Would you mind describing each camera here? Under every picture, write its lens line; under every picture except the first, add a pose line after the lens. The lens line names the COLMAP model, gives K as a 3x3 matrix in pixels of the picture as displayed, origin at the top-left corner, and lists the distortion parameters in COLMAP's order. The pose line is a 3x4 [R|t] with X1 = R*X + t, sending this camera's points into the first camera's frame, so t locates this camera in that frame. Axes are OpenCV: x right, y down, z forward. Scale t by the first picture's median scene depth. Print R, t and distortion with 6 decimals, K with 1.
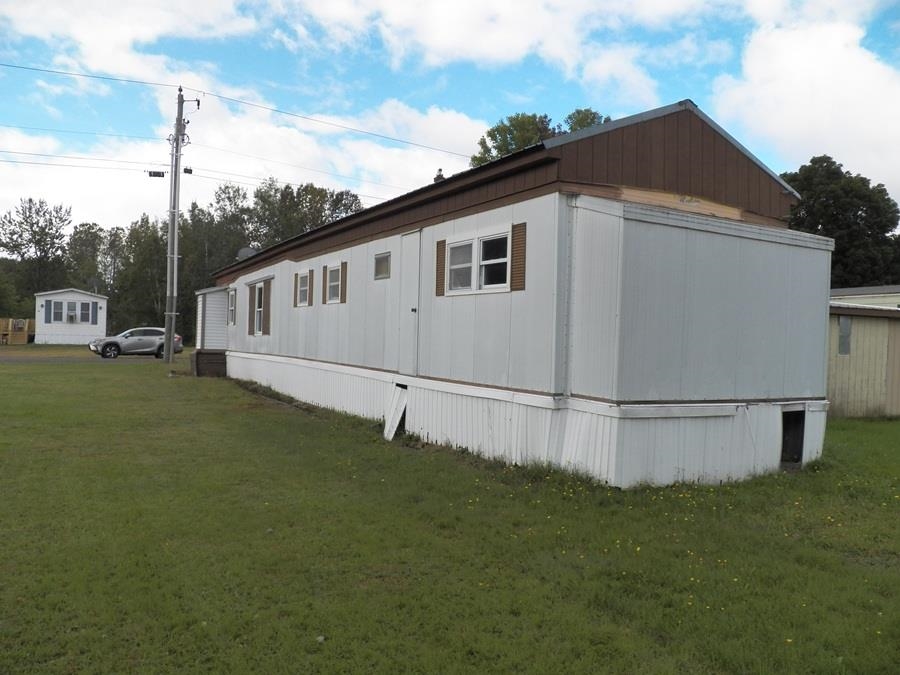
lens RADIAL K [[733.5, 0, 451.0], [0, 733.5, 350.1], [0, 0, 1]] dist [-0.141817, 0.100330]
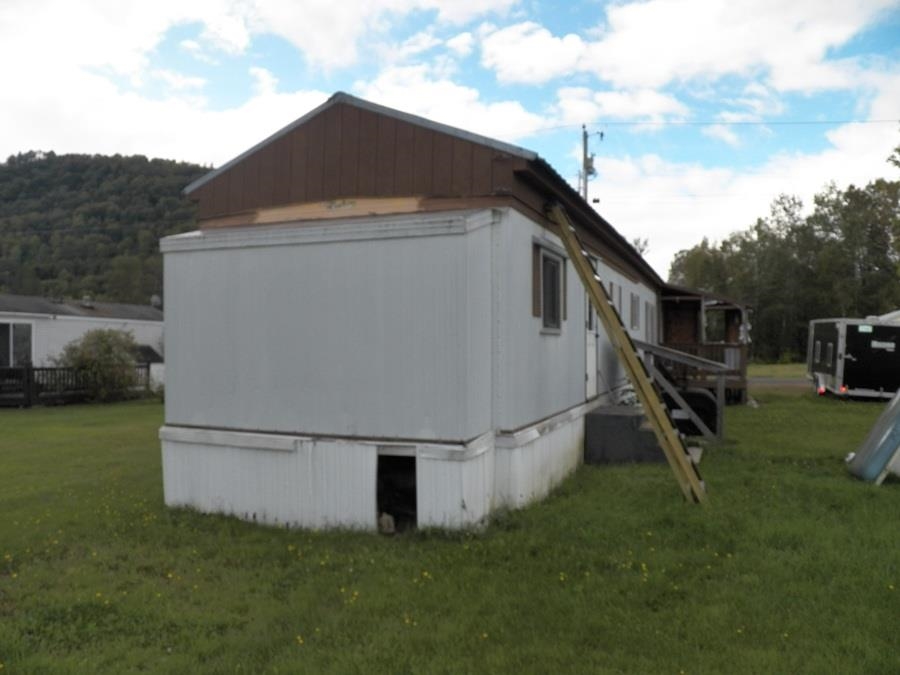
lens RADIAL K [[733.5, 0, 451.0], [0, 733.5, 350.1], [0, 0, 1]] dist [-0.141817, 0.100330]
pose [[0.656266, -0.028517, -0.753990, 0.643319], [0.009300, 0.999515, -0.029709, -0.001500], [0.754472, 0.012485, 0.656213, 0.308551]]
